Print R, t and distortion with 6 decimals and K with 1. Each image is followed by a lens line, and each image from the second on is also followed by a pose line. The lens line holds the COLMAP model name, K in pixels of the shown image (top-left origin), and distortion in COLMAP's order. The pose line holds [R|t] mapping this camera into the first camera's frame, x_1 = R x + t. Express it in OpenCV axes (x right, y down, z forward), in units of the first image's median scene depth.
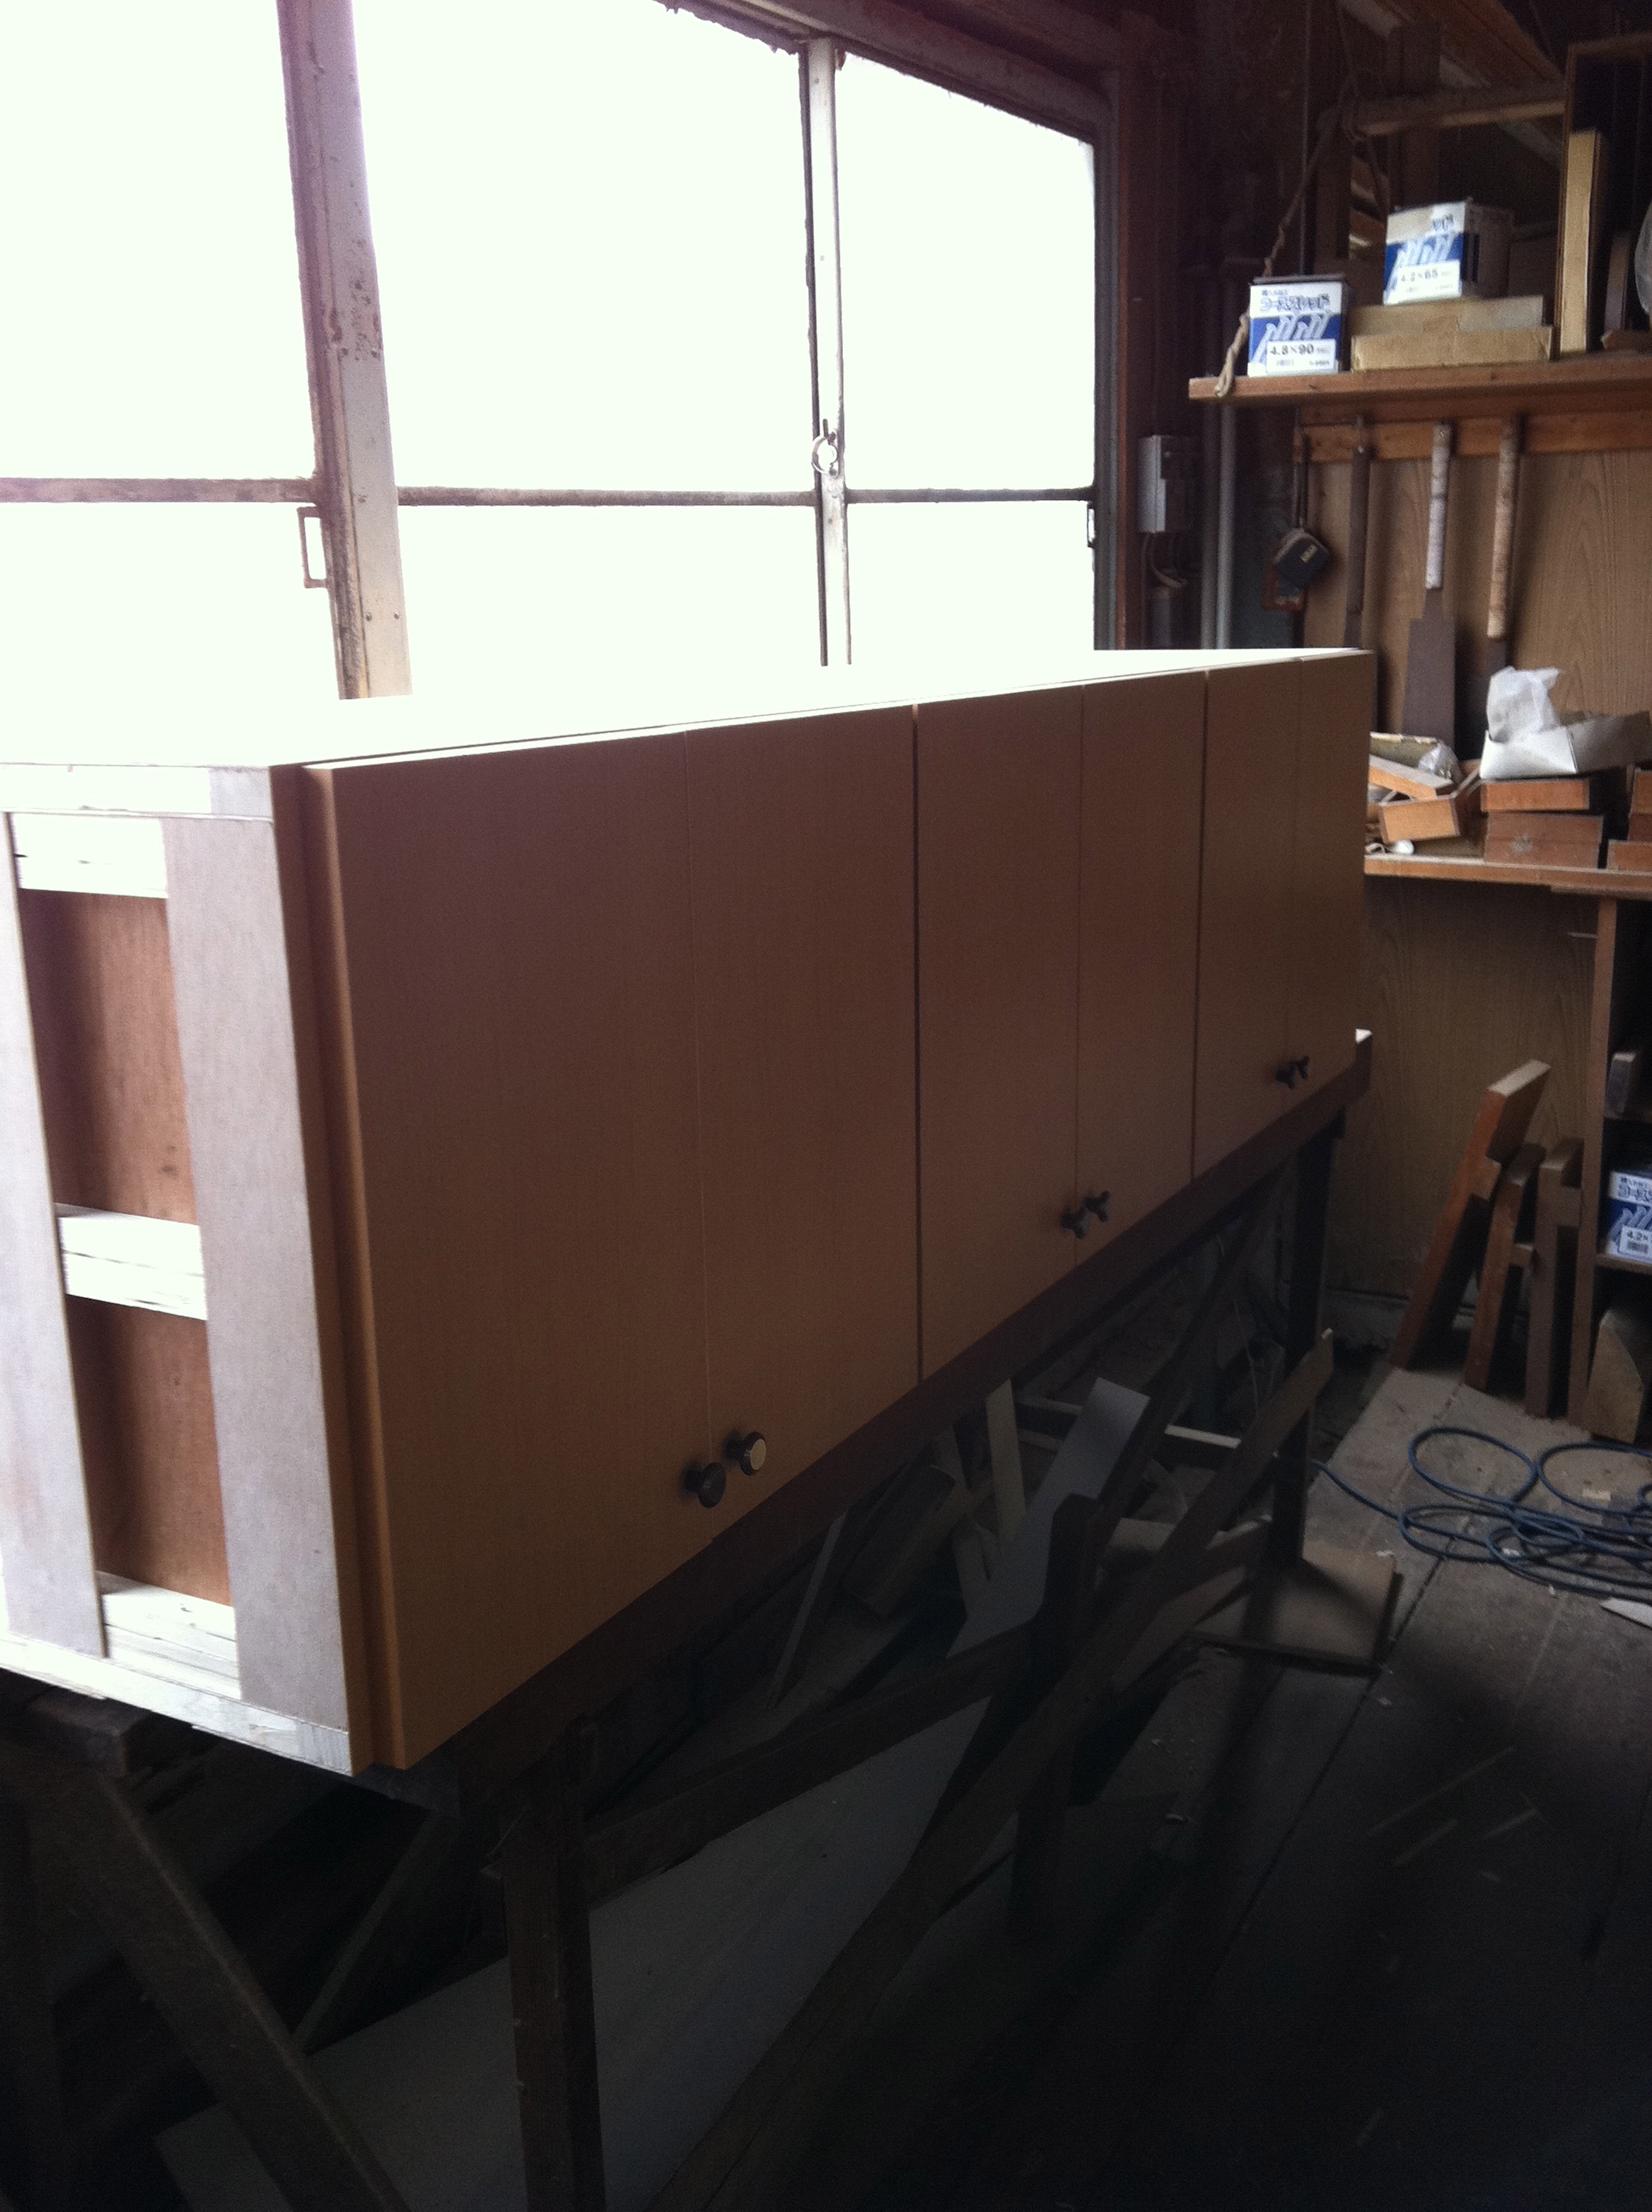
lens RADIAL K [[2074.1, 0, 832.0], [0, 2074.1, 1097.5], [0, 0, 1]] dist [0.057705, -0.133345]
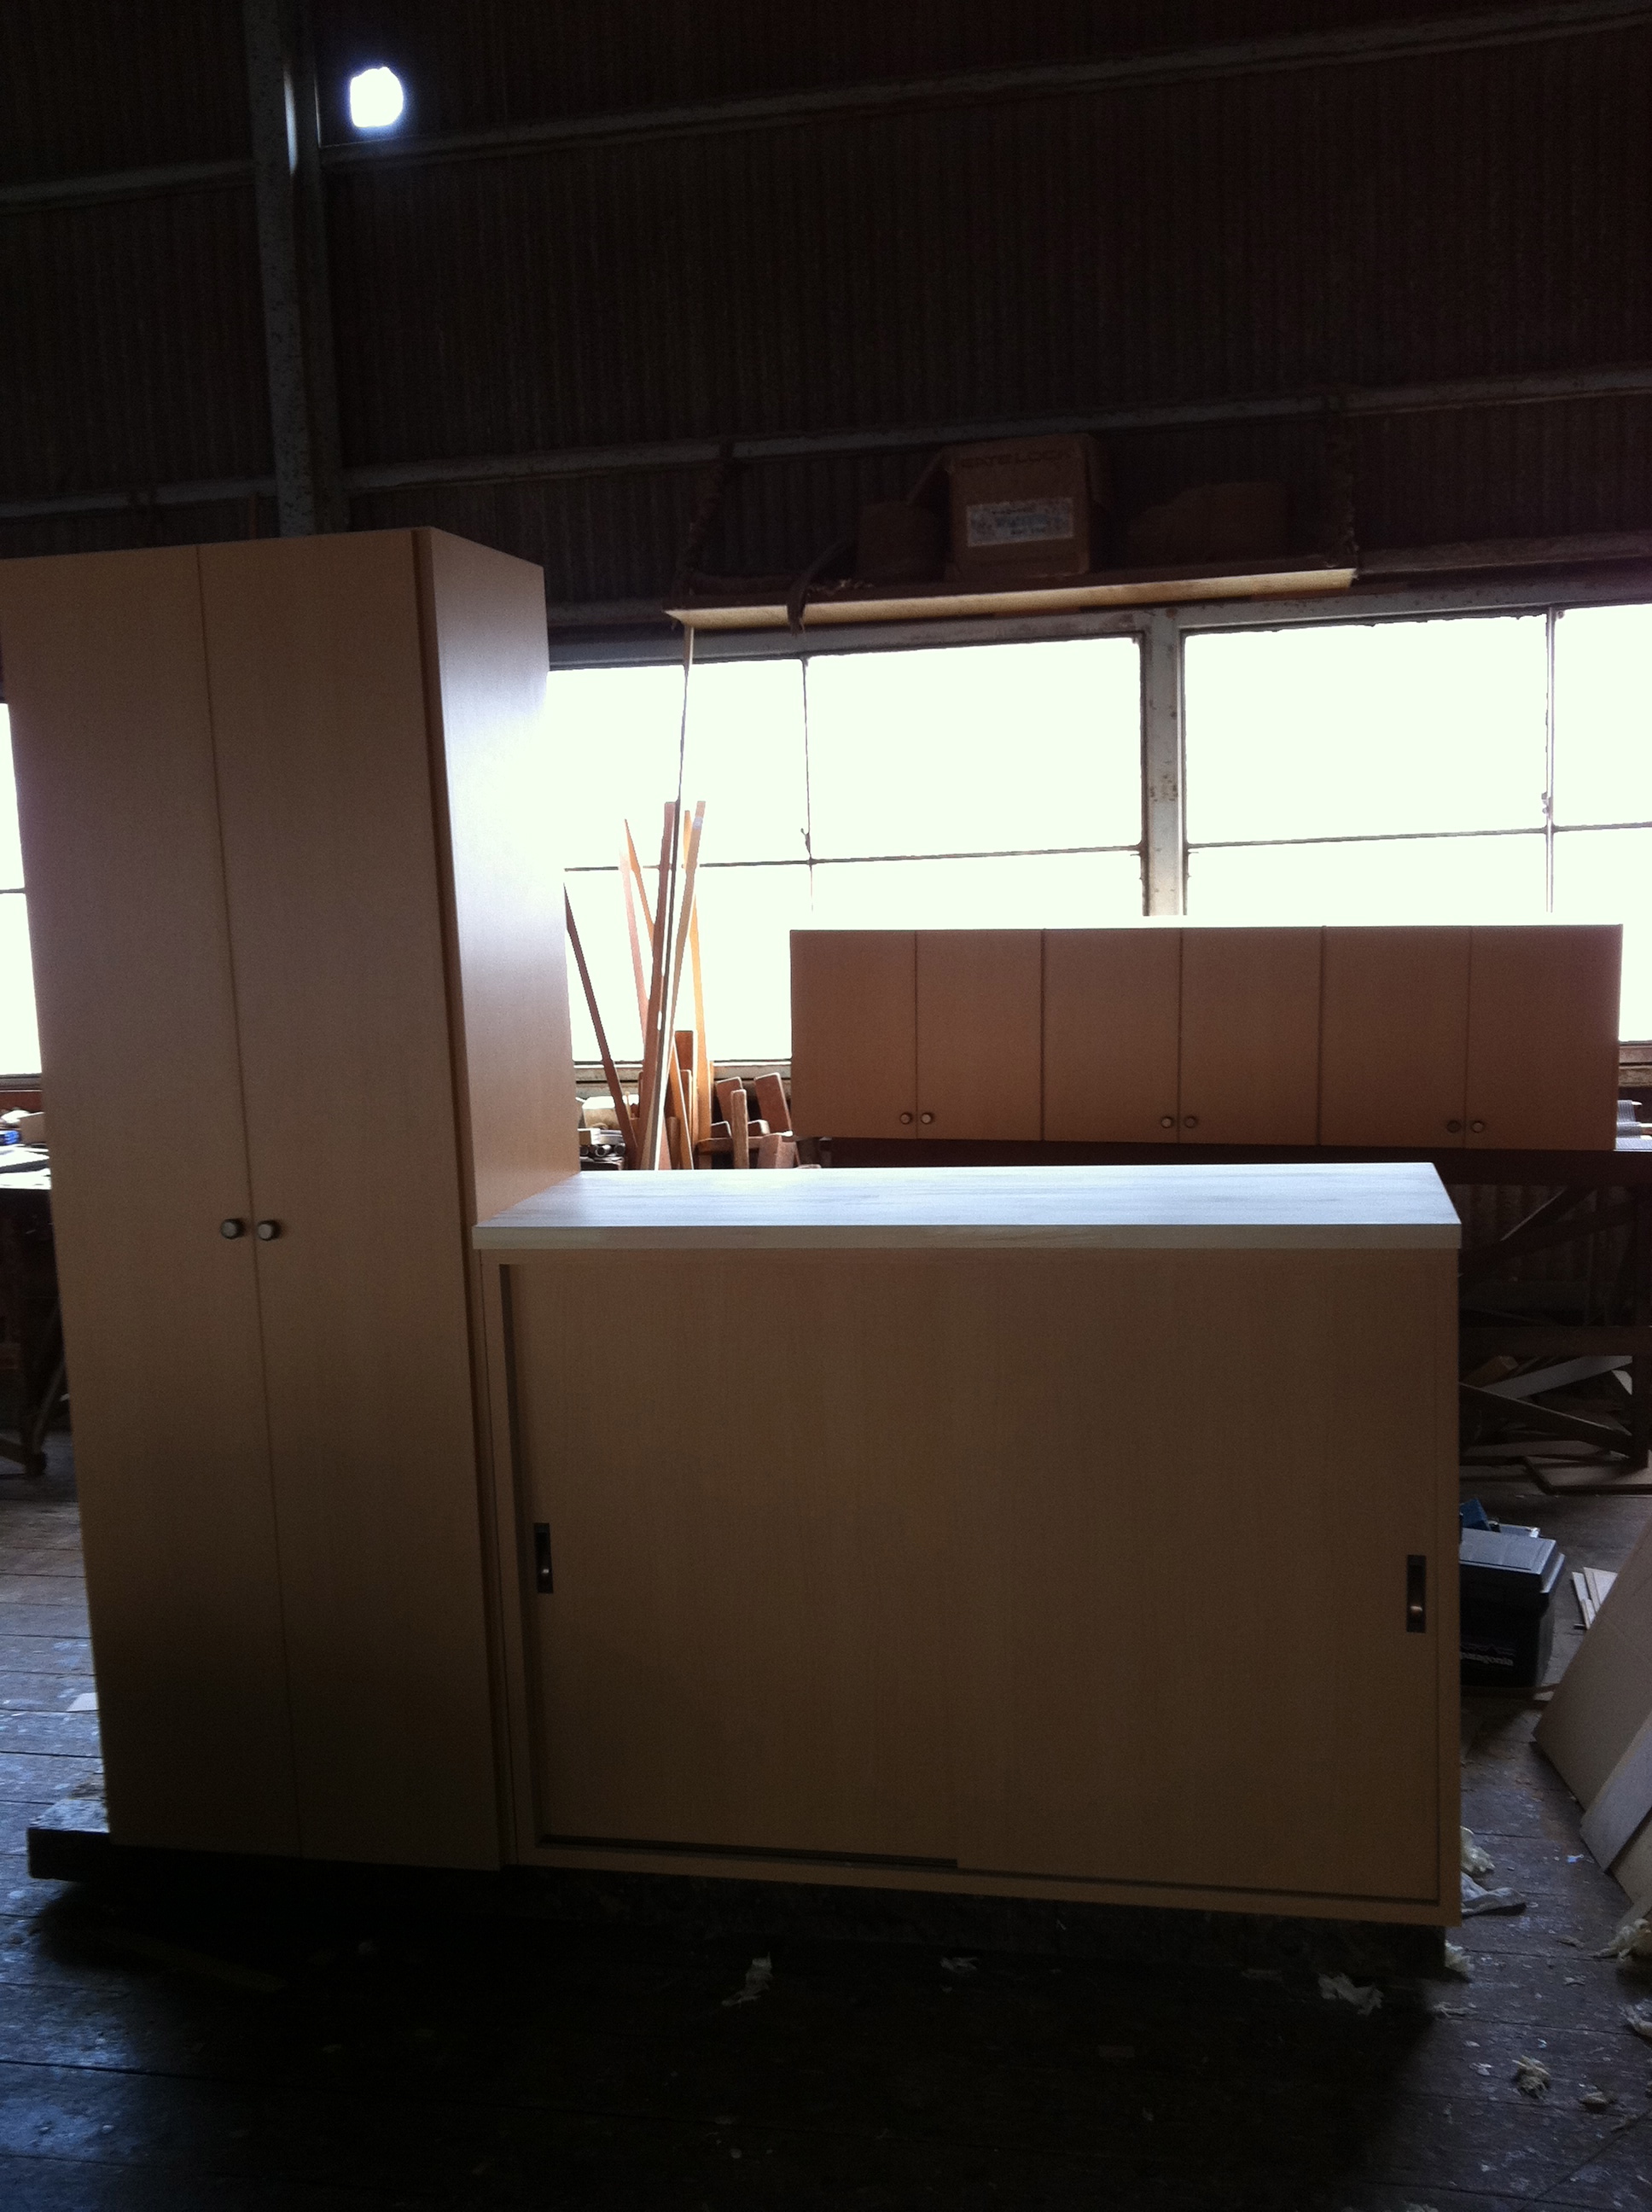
lens RADIAL K [[2074.1, 0, 832.0], [0, 2074.1, 1097.5], [0, 0, 1]] dist [0.057705, -0.133345]
pose [[0.267452, 0.088120, -0.959533, 2.393083], [-0.223601, 0.974303, 0.027152, 0.064823], [0.937268, 0.207291, 0.280283, -0.138436]]
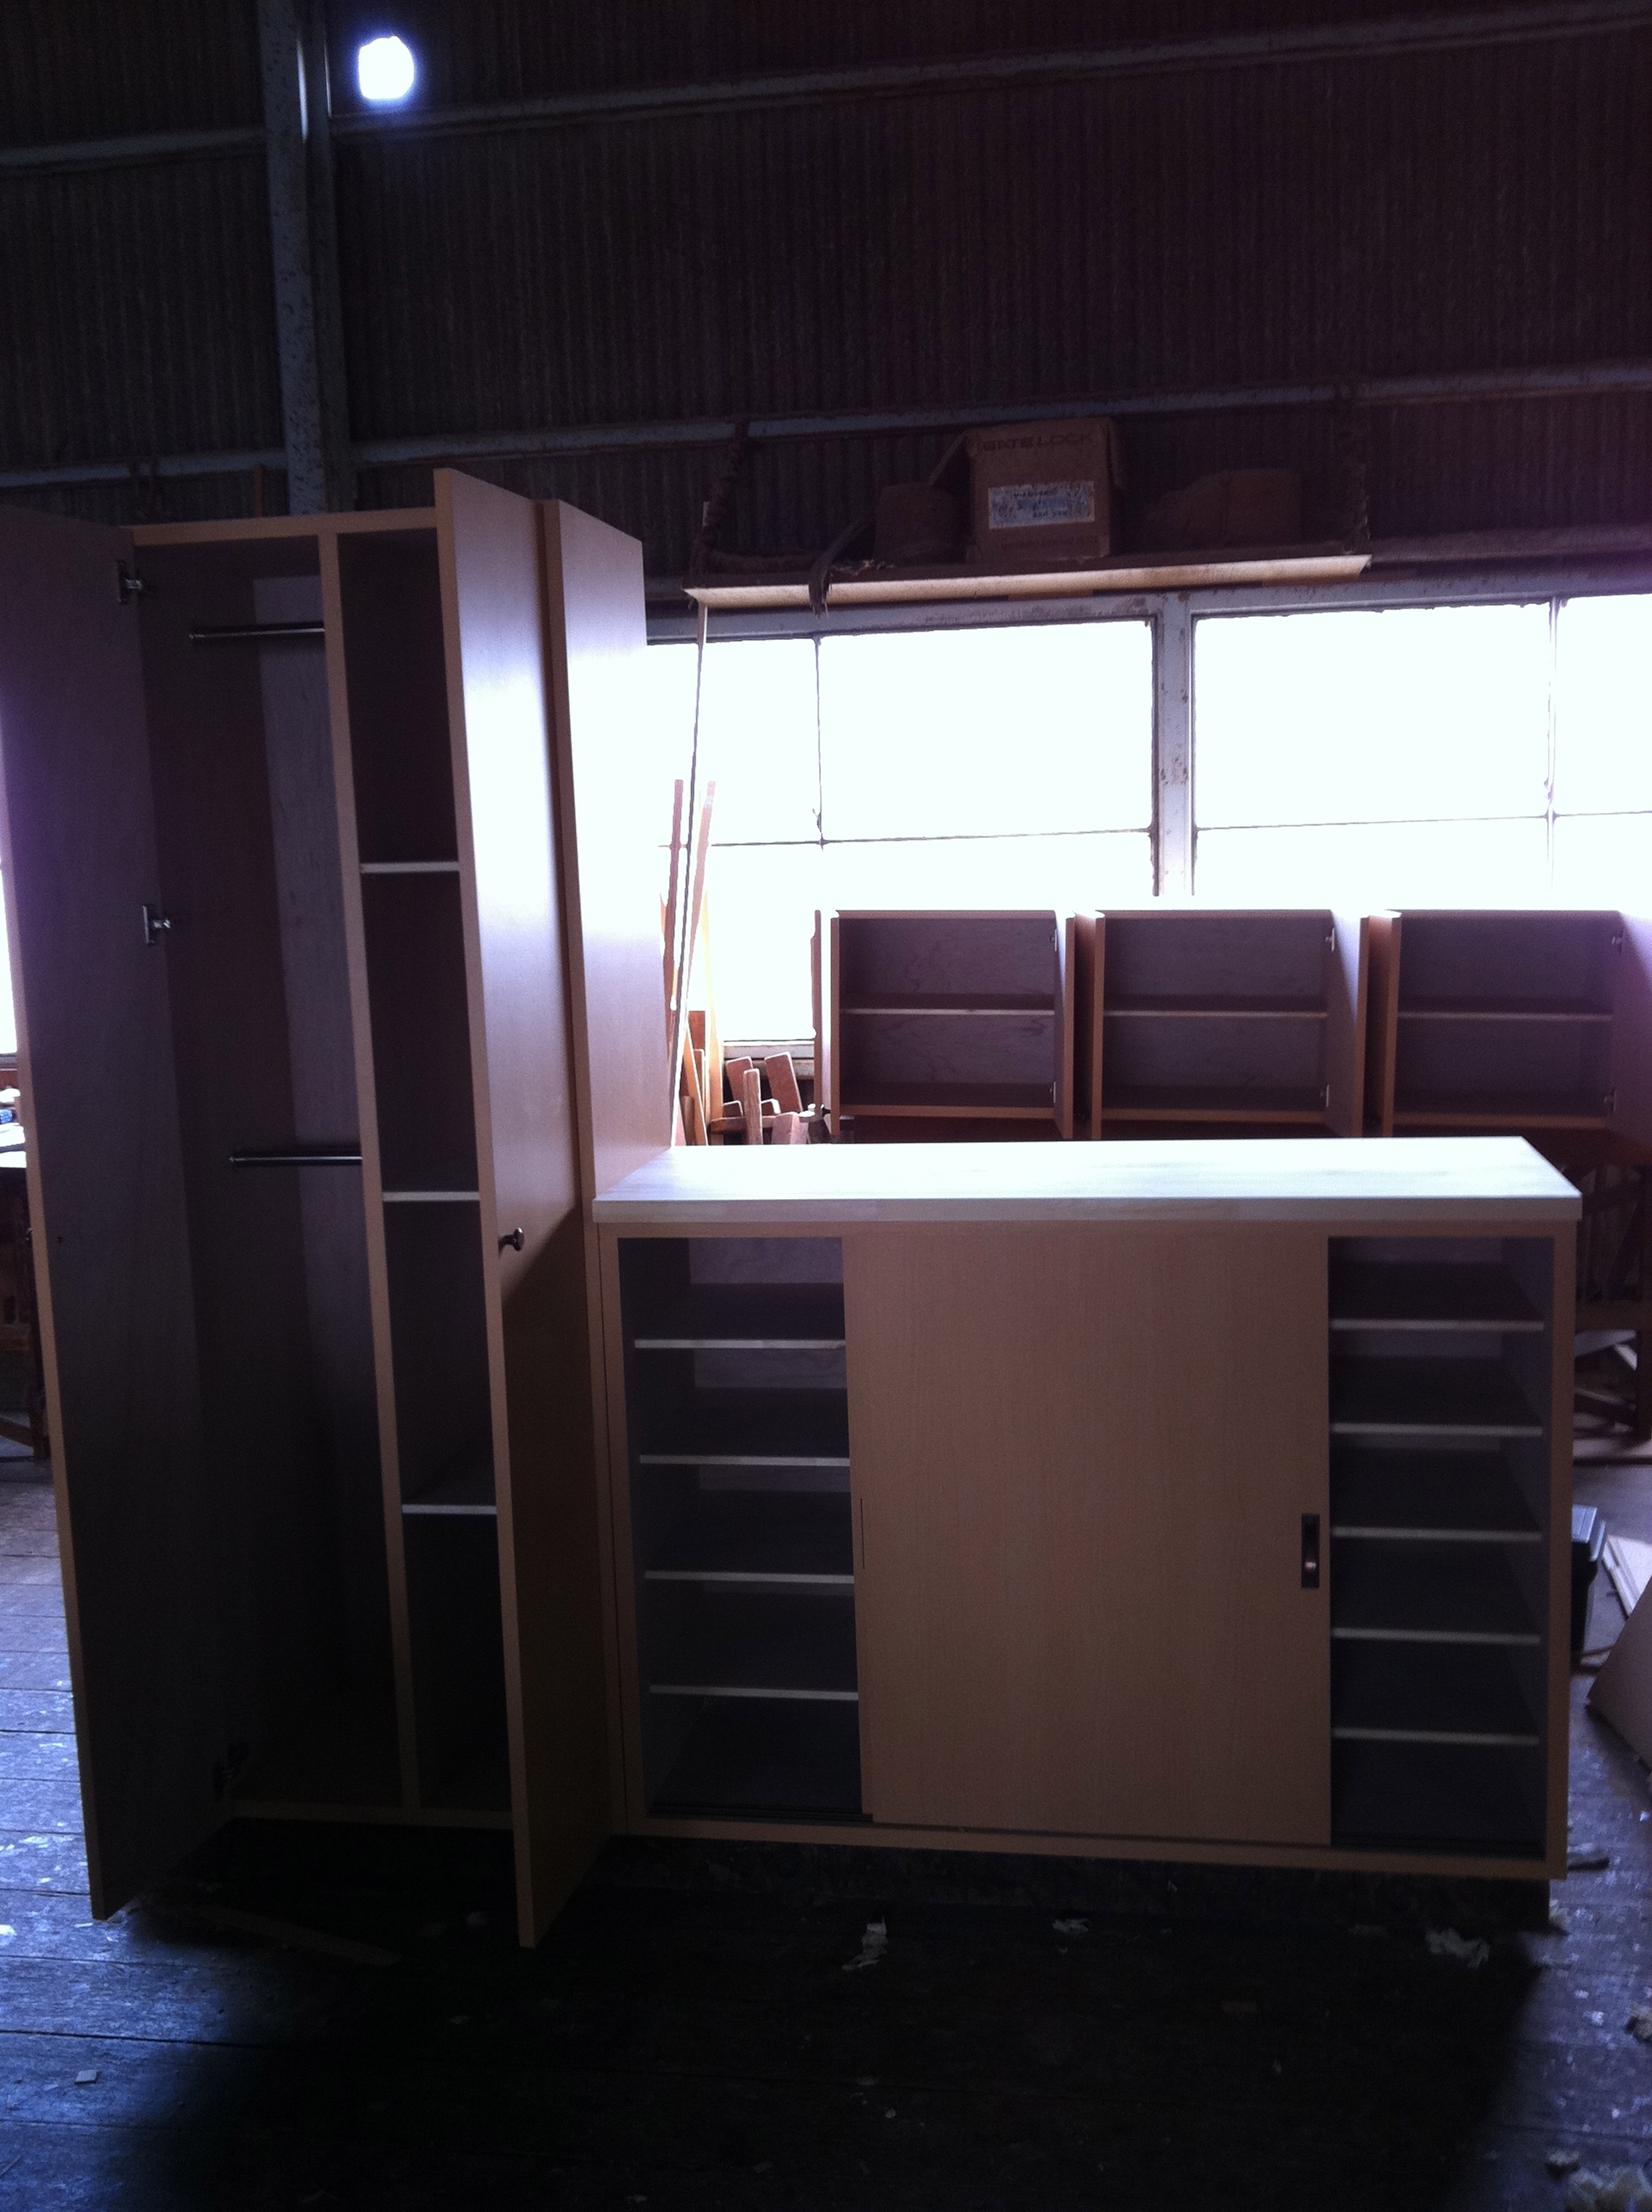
lens RADIAL K [[2074.1, 0, 735.4], [0, 2074.1, 1109.5], [0, 0, 1]] dist [0.033816, -0.086317]
pose [[0.307895, 0.098724, -0.946285, 2.321946], [-0.226726, 0.973562, 0.027799, 0.139642], [0.924011, 0.205988, 0.322138, -0.388673]]
